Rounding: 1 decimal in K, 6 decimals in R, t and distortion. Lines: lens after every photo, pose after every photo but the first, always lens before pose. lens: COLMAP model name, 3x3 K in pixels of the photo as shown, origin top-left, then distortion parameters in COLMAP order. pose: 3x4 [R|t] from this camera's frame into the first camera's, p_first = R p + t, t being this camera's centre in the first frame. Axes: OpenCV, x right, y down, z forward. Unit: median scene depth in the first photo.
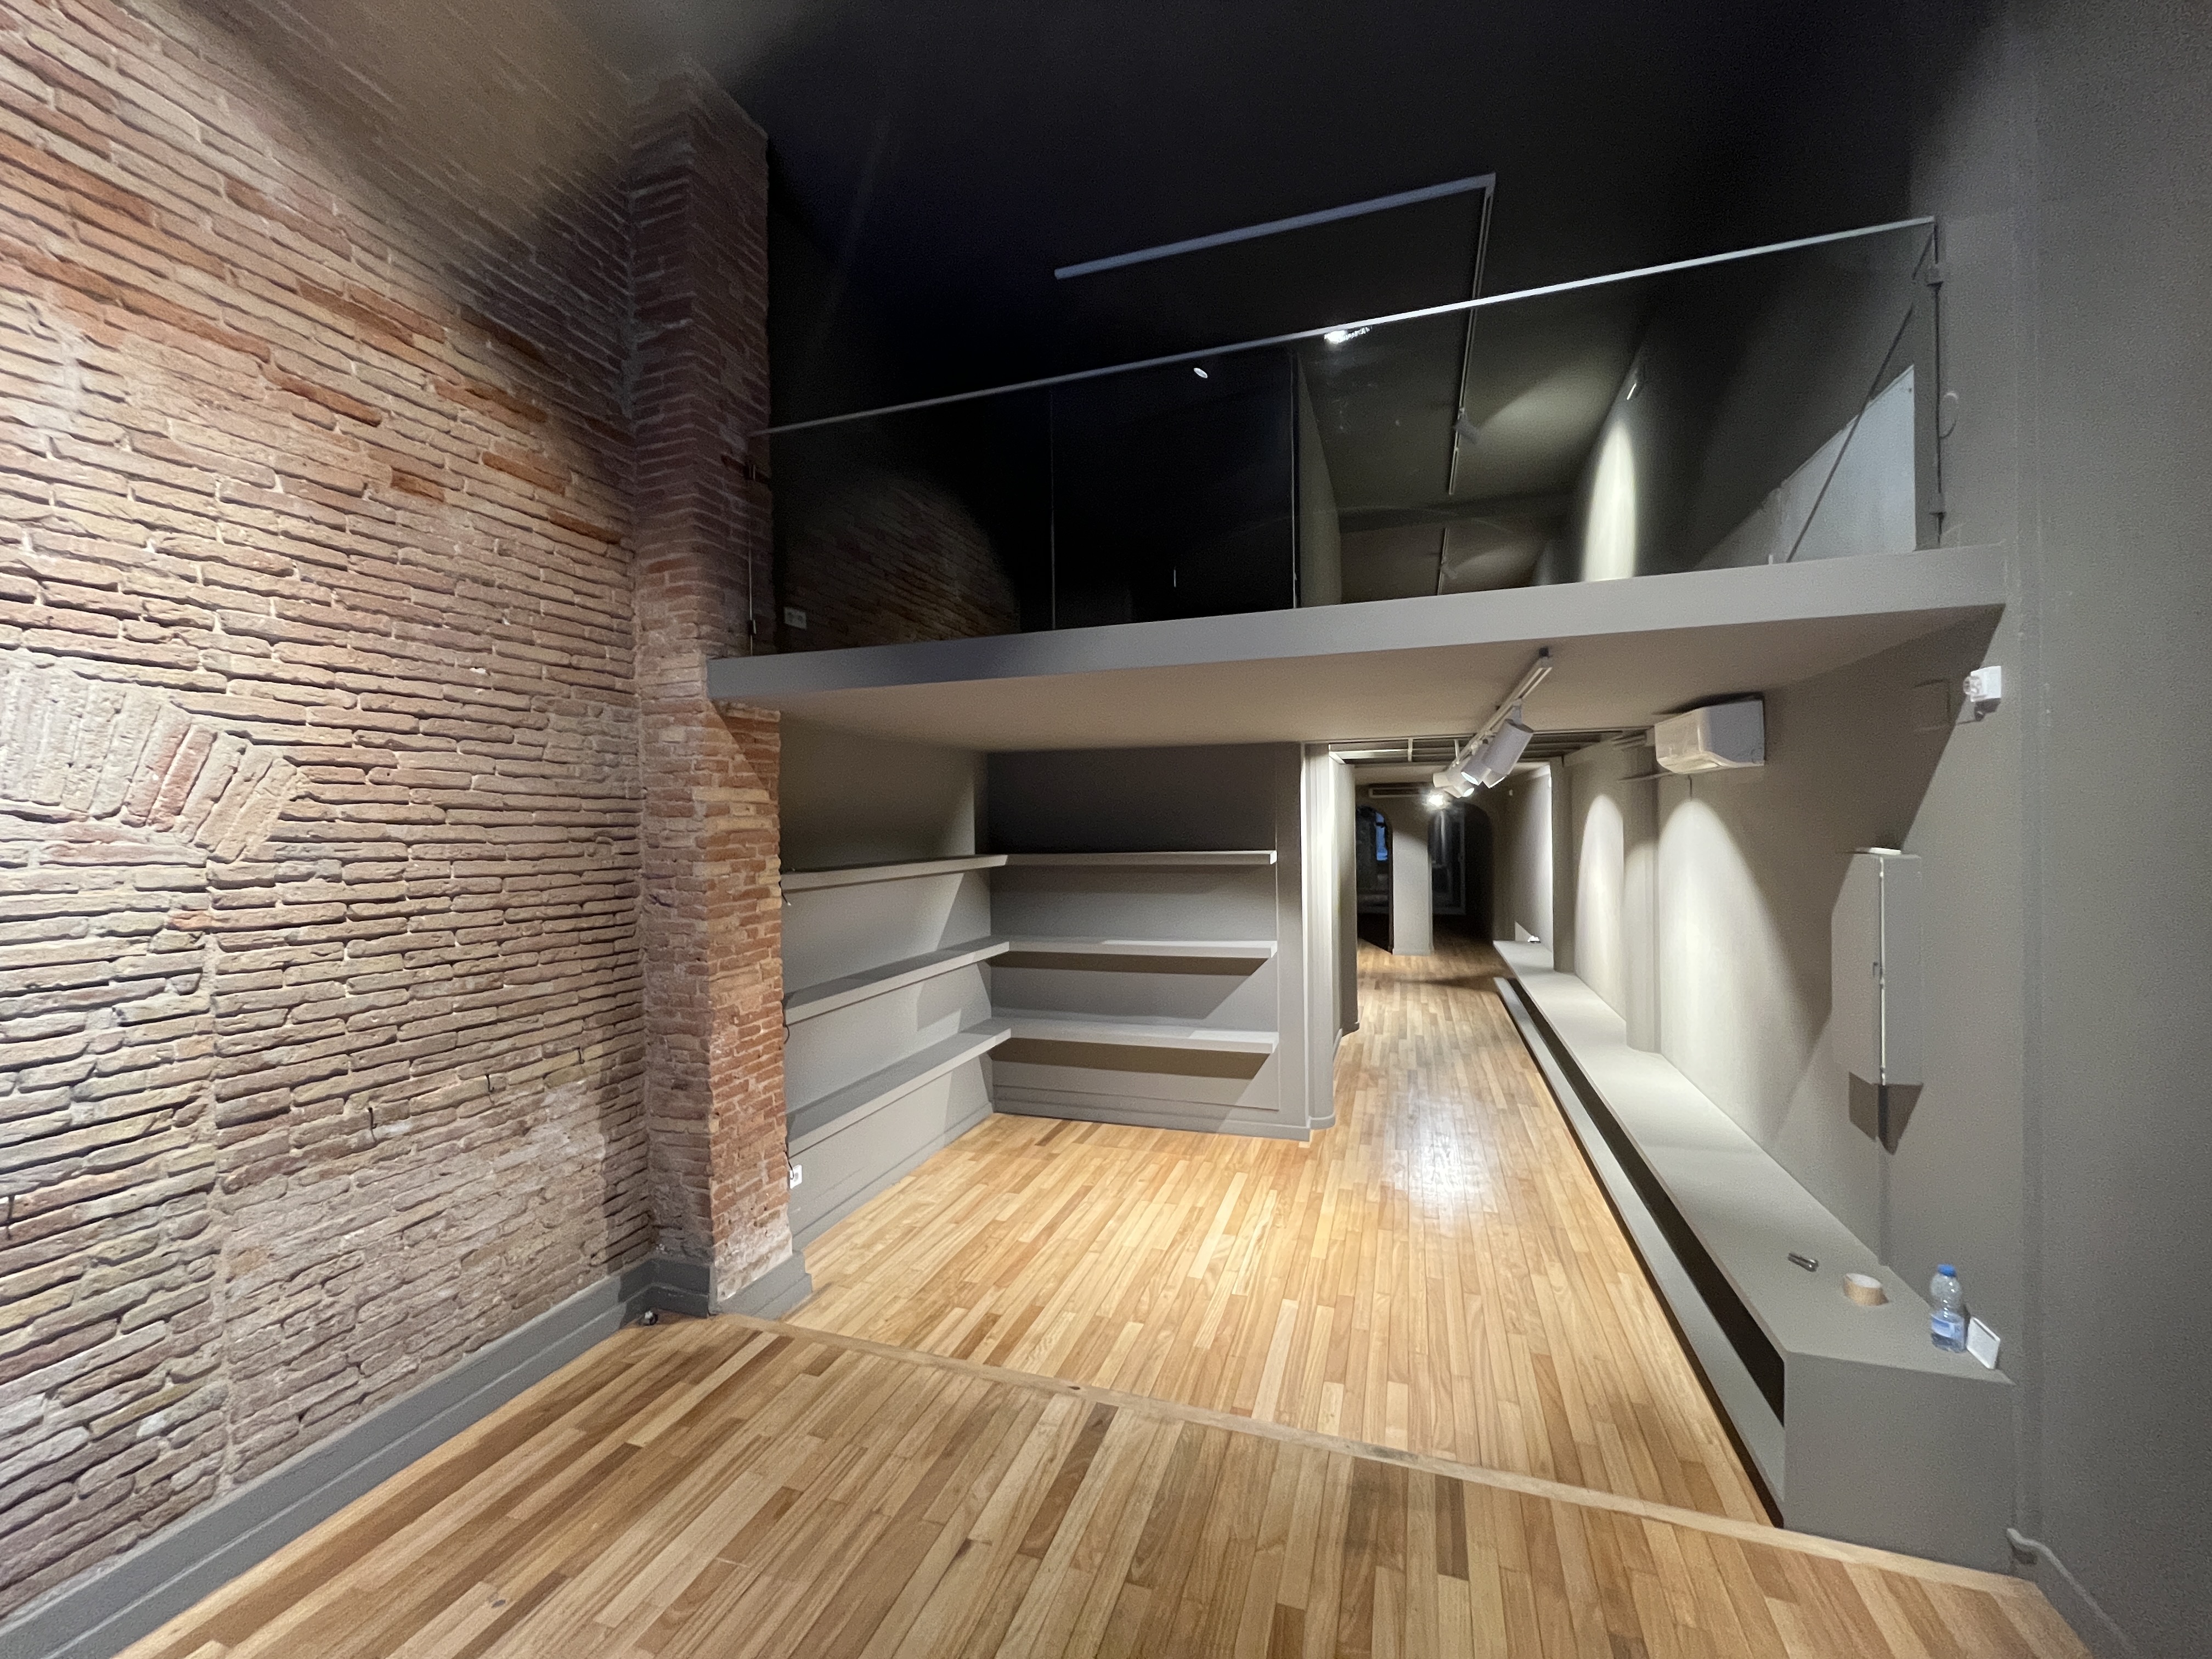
lens RADIAL K [[890.8, 0, 1099.4], [0, 890.8, 829.9], [0, 0, 1]] dist [-0.002927, -0.000842]
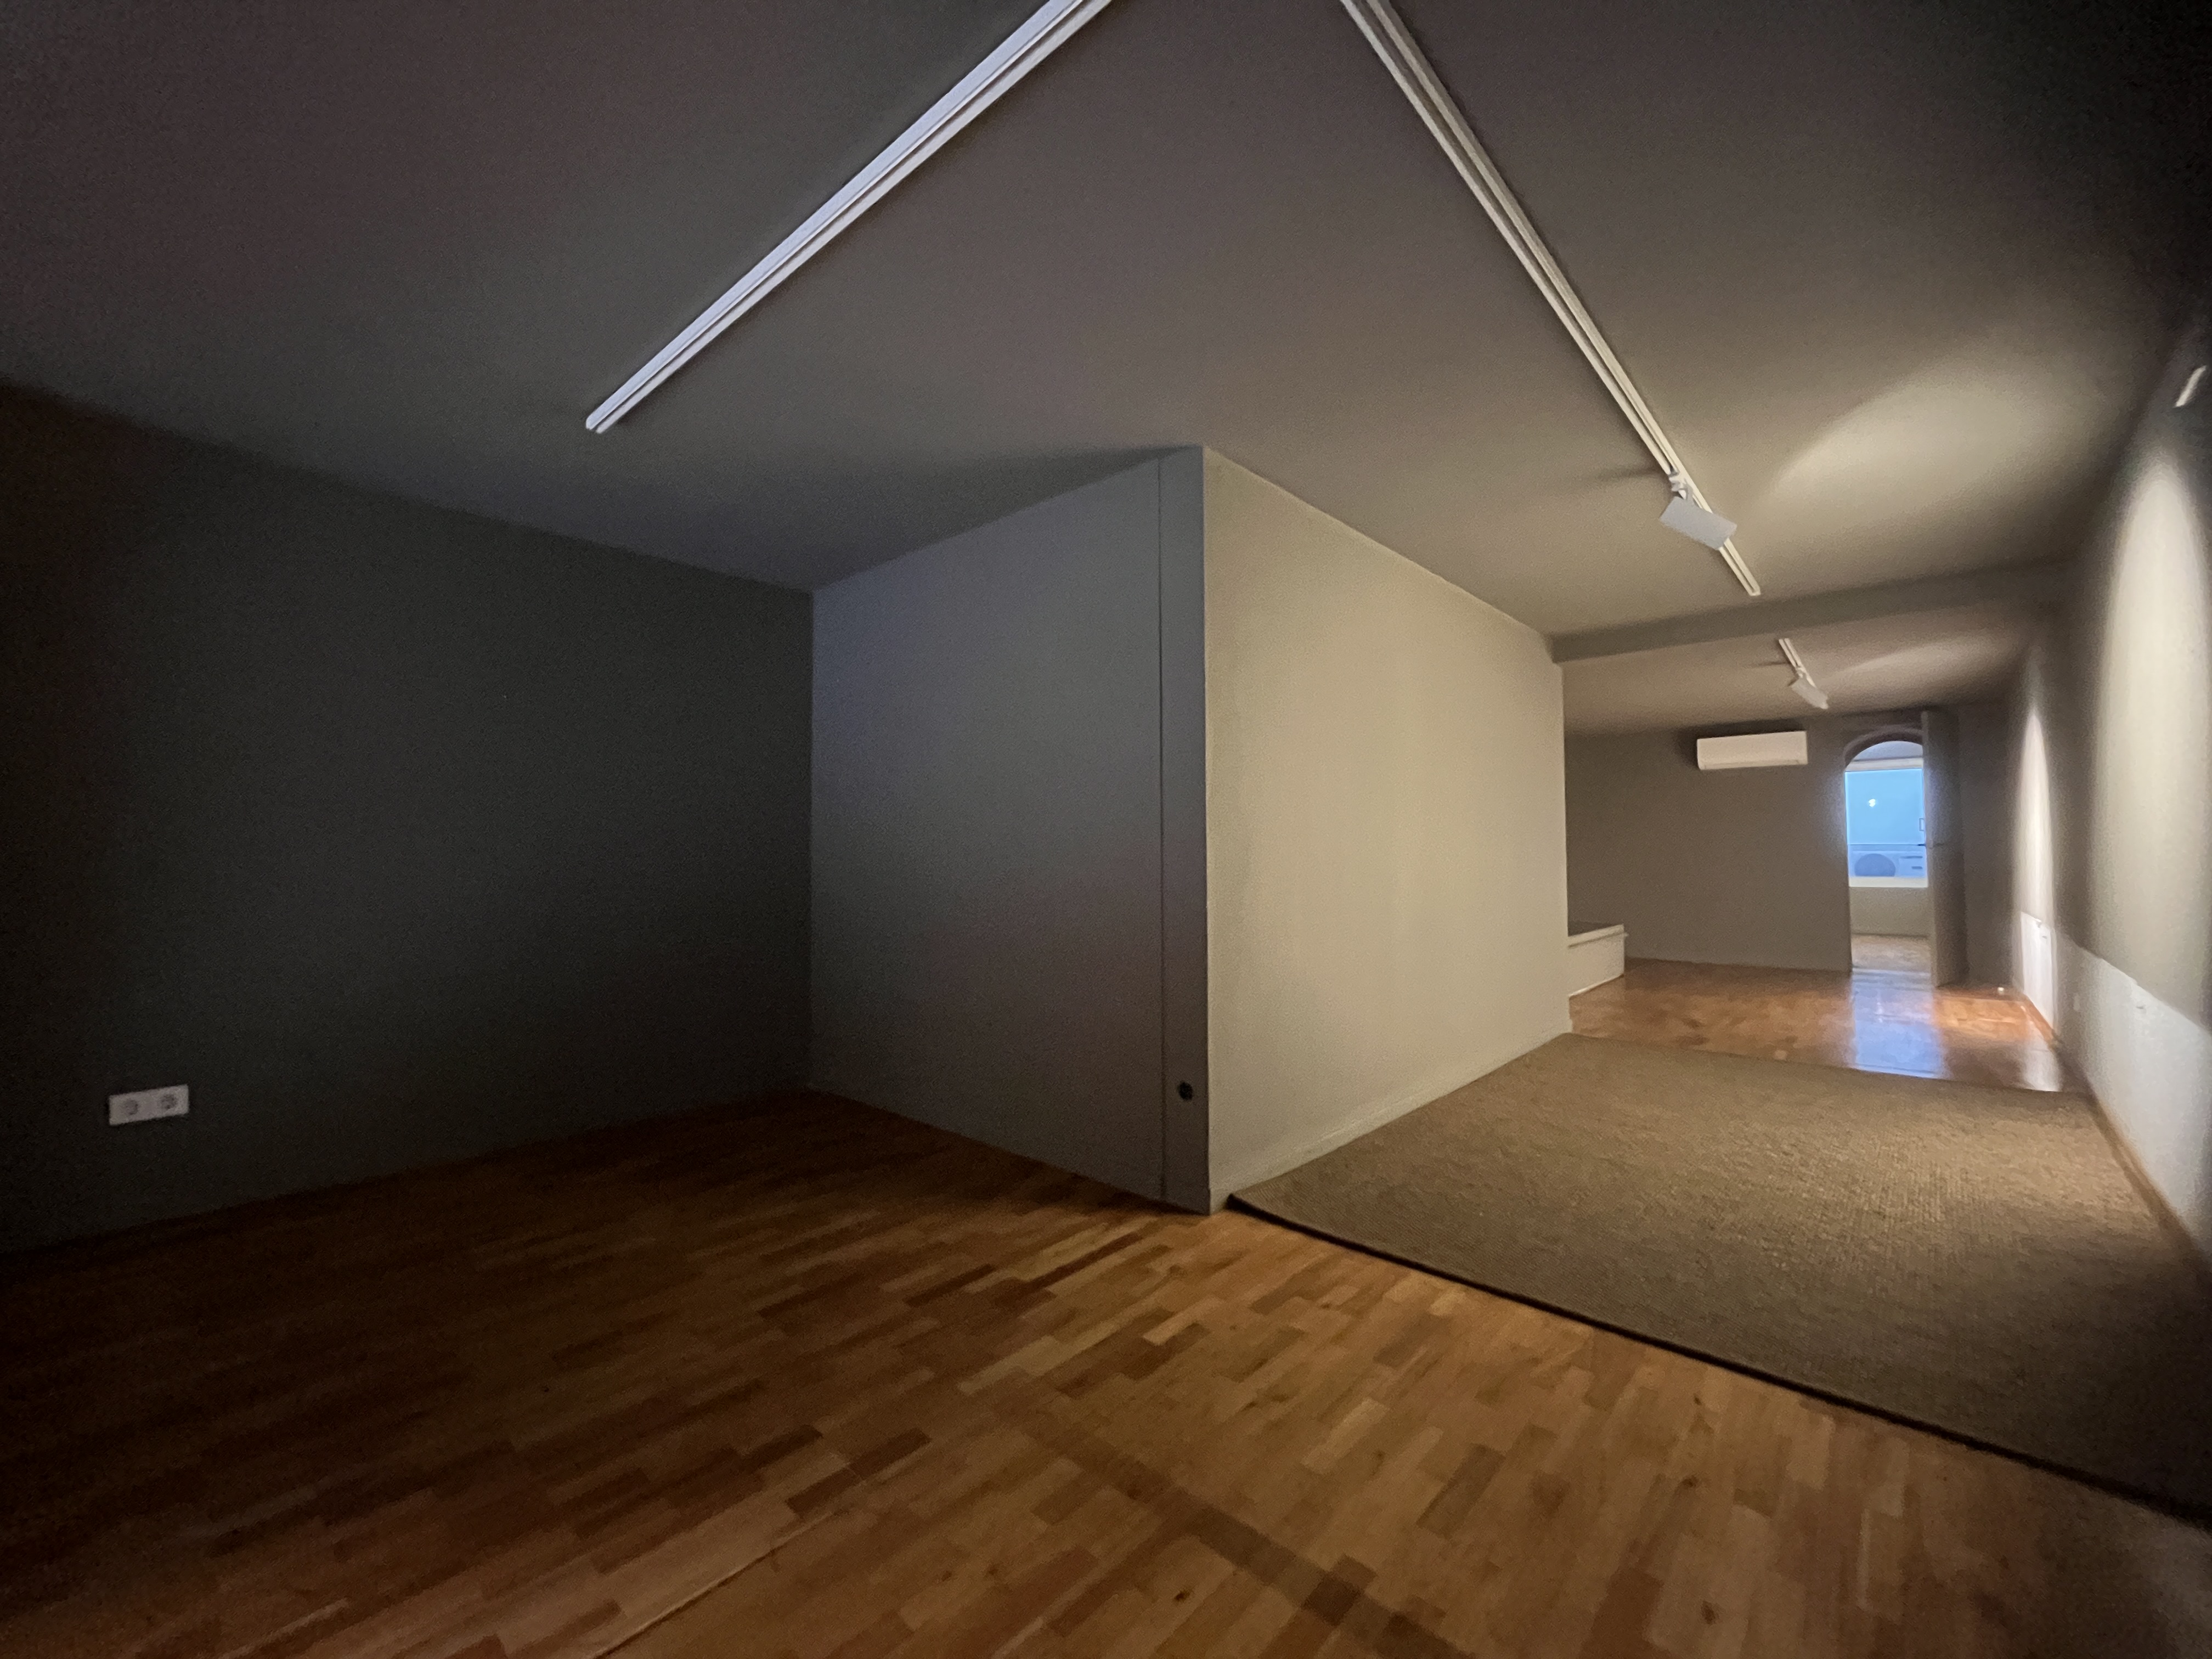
lens RADIAL K [[890.8, 0, 1104.7], [0, 890.8, 834.7], [0, 0, 1]] dist [-0.002927, -0.000842]
pose [[0.917816, 0.014164, -0.396753, 0.636995], [-0.022354, 0.999622, -0.016026, -0.568682], [0.396376, 0.023578, 0.917786, 0.950957]]
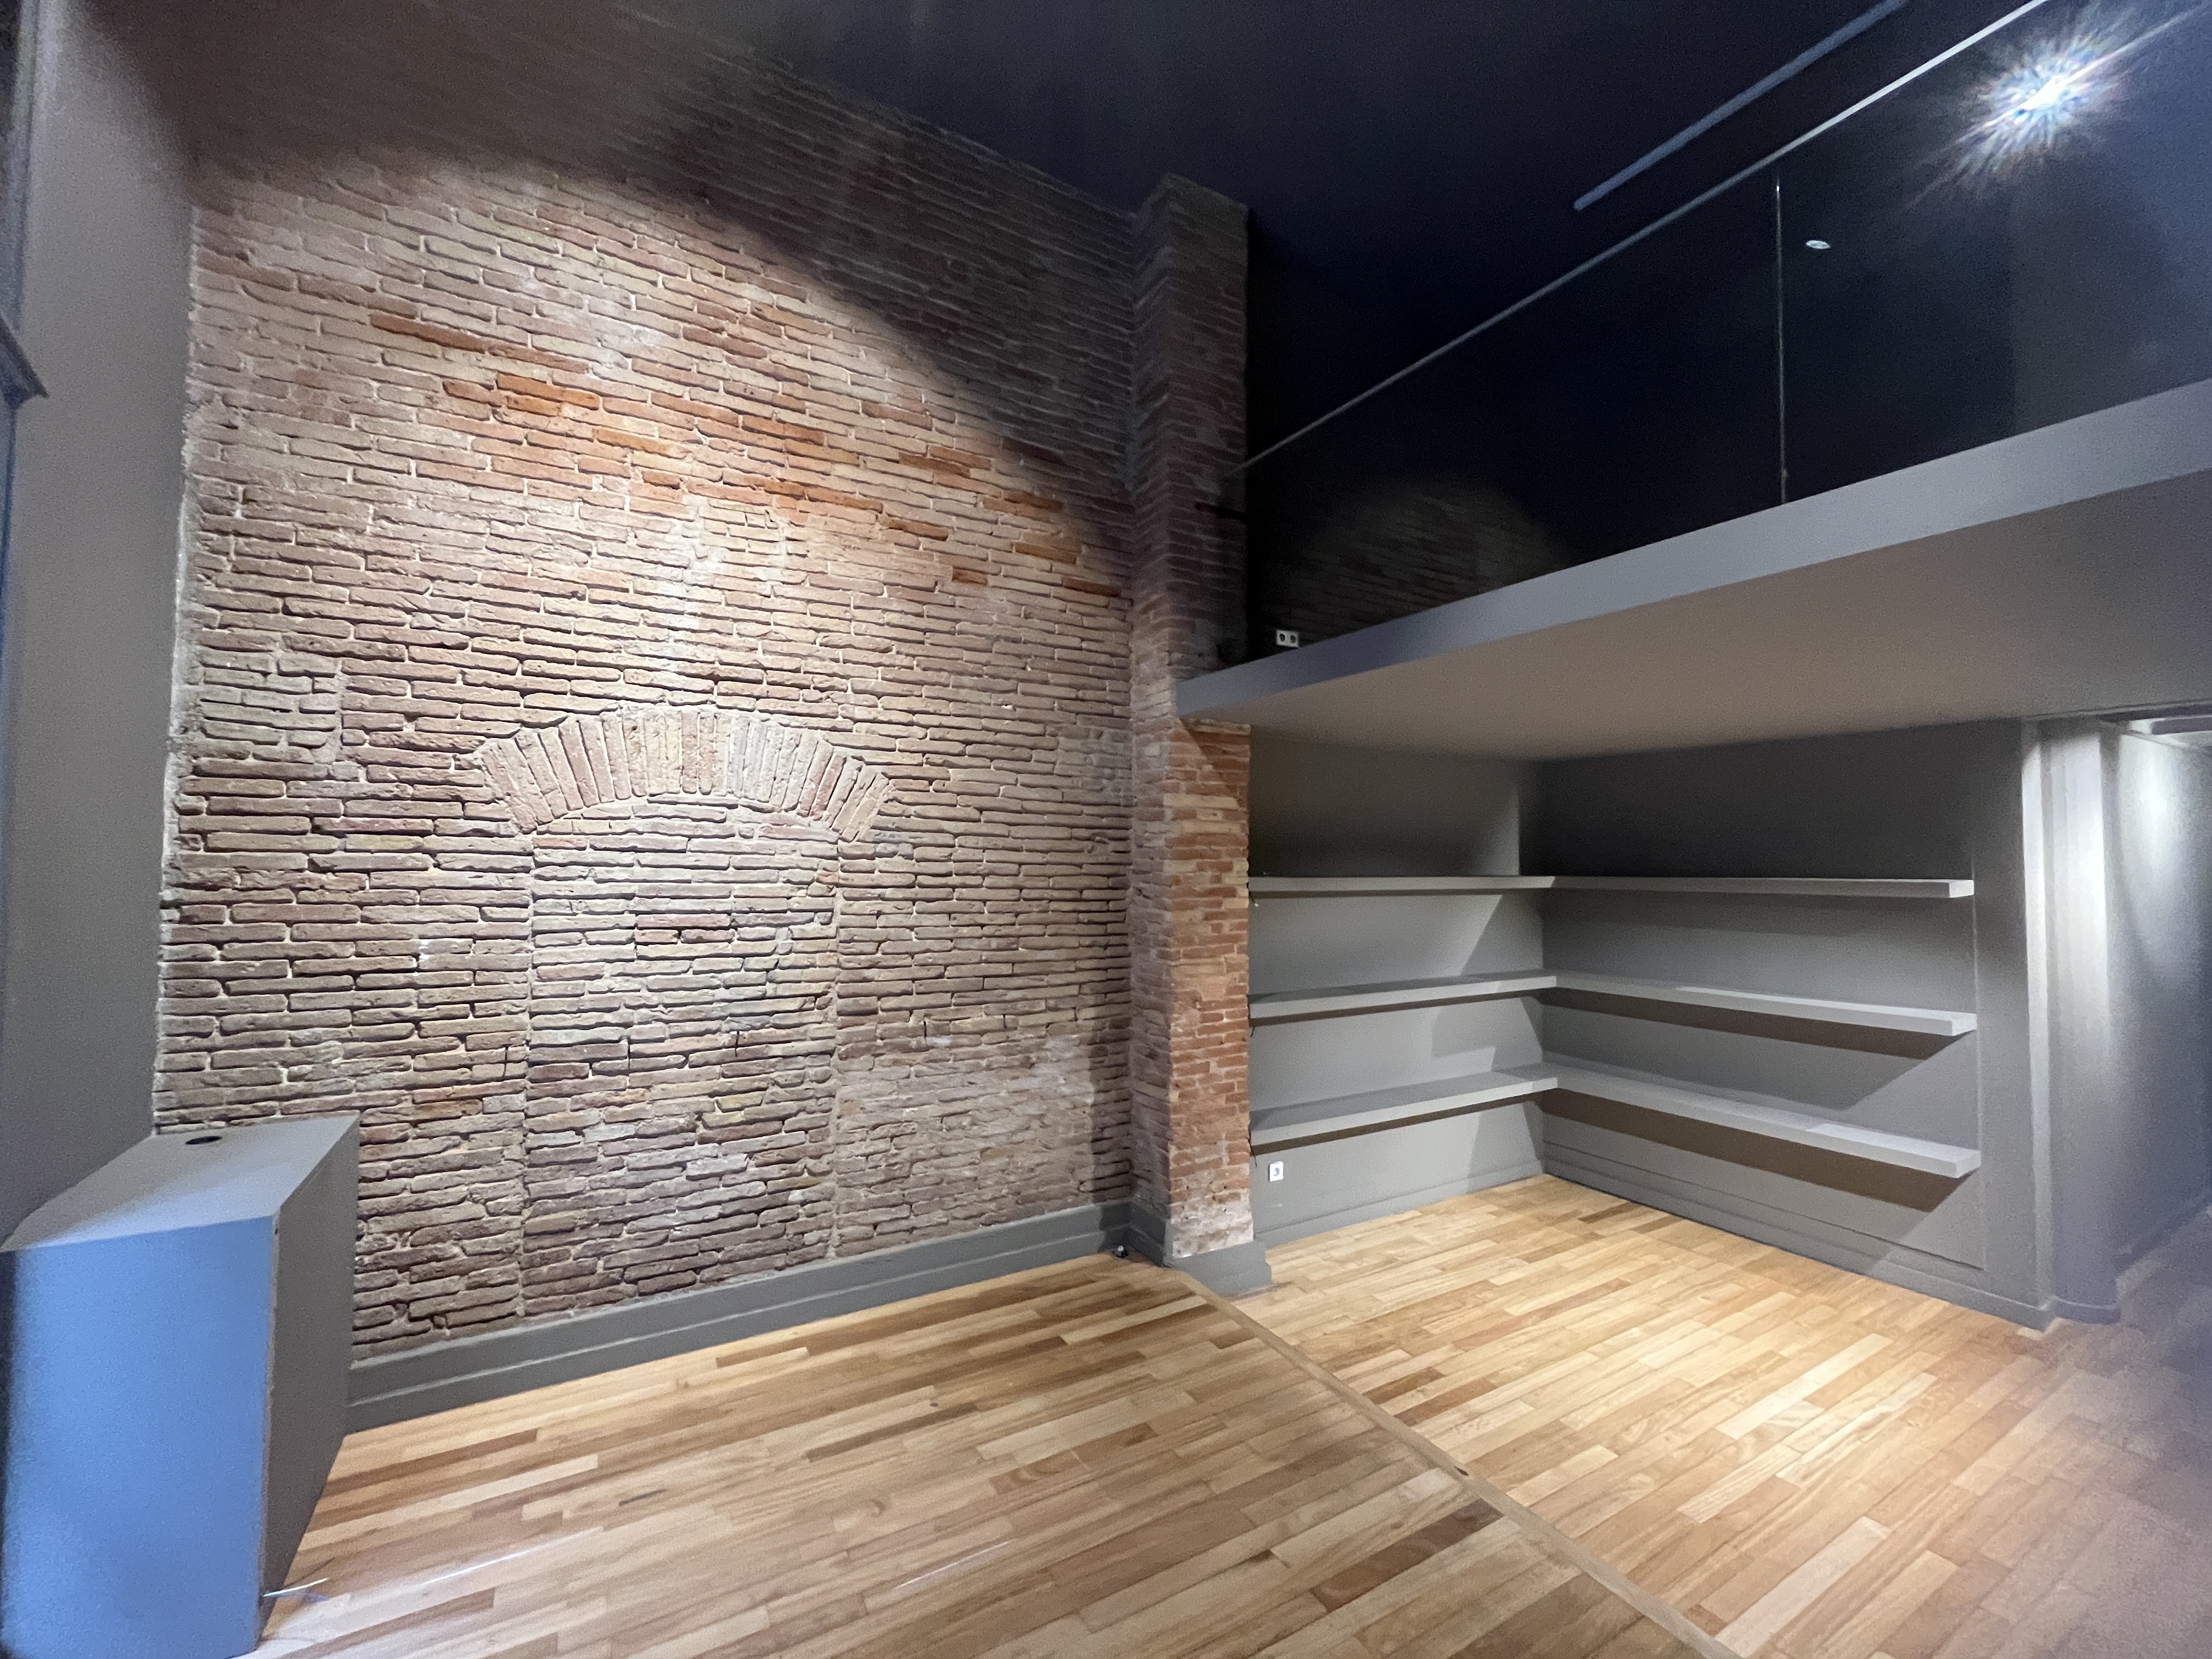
lens RADIAL K [[890.8, 0, 1102.6], [0, 890.8, 830.6], [0, 0, 1]] dist [-0.002927, -0.000842]
pose [[0.754617, -0.002567, -0.656160, 0.251146], [-0.023740, 0.999231, -0.031212, 0.038637], [0.655735, 0.039130, 0.753976, 0.090425]]
